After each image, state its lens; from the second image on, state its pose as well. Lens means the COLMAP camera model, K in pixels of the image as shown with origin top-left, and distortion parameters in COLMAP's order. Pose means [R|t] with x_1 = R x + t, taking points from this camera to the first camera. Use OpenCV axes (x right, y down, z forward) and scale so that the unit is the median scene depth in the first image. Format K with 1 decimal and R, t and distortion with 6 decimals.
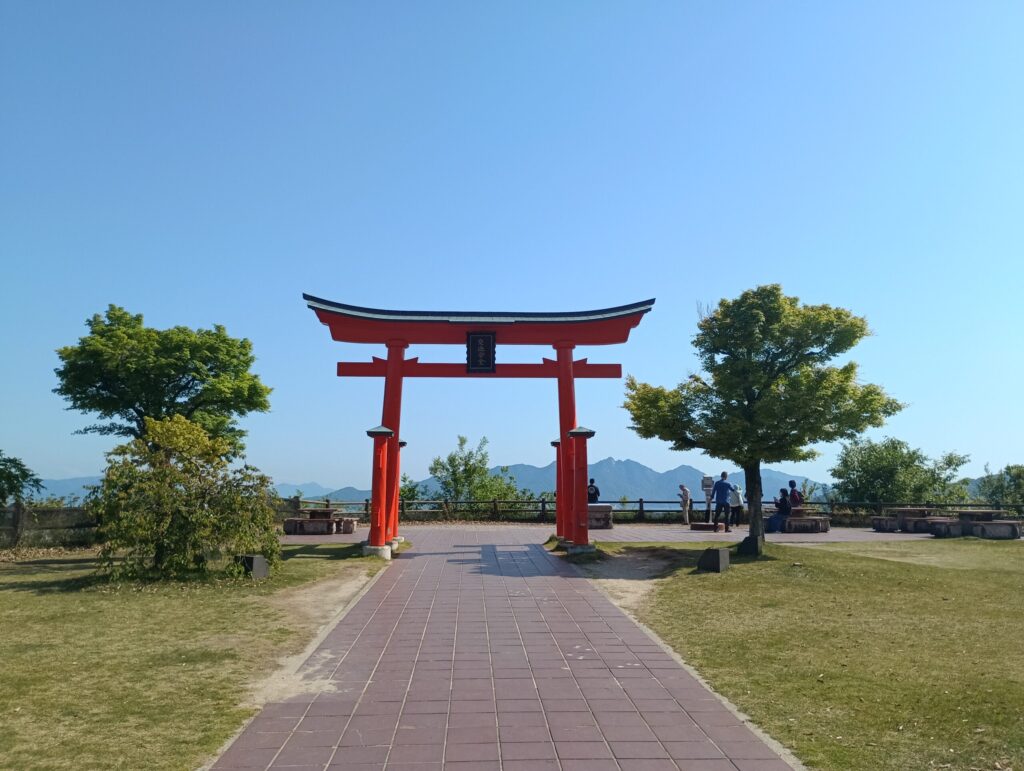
lens RADIAL K [[796.3, 0, 512.0], [0, 796.3, 385.5], [0, 0, 1]] dist [0.000481, -0.008718]
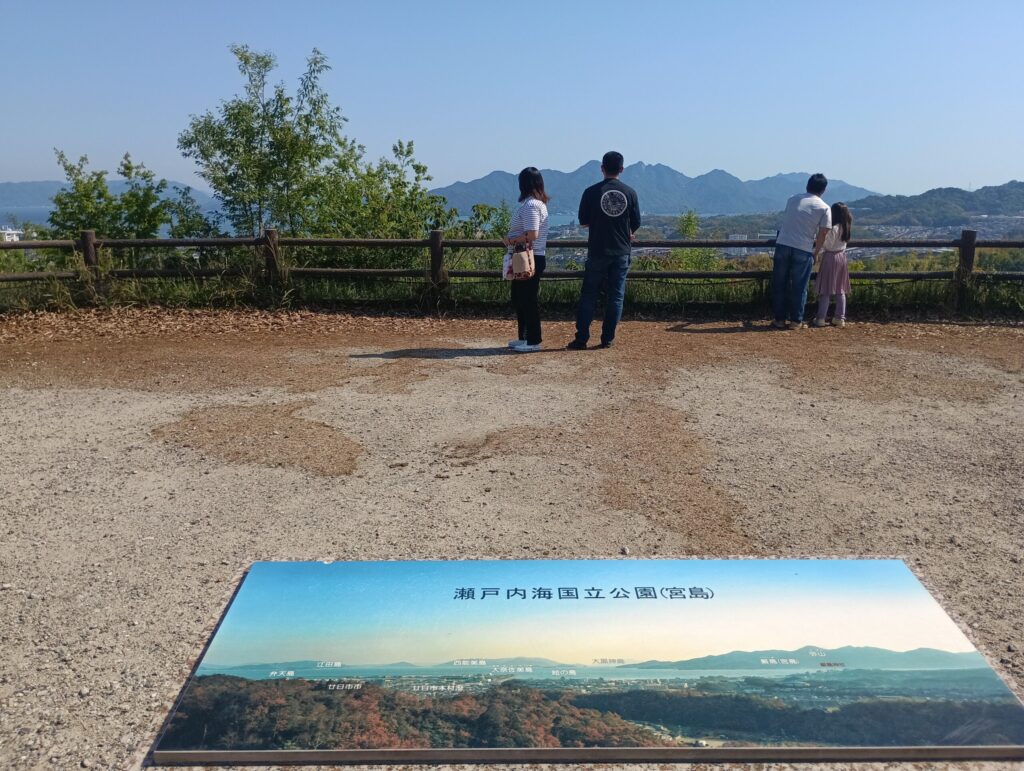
lens RADIAL K [[796.3, 0, 512.0], [0, 796.3, 385.5], [0, 0, 1]] dist [0.000481, -0.008718]
pose [[0.999440, 0.015400, -0.029724, 0.068204], [-0.003719, 0.933484, 0.358599, 0.077017], [0.033269, -0.358288, 0.933018, 0.609984]]
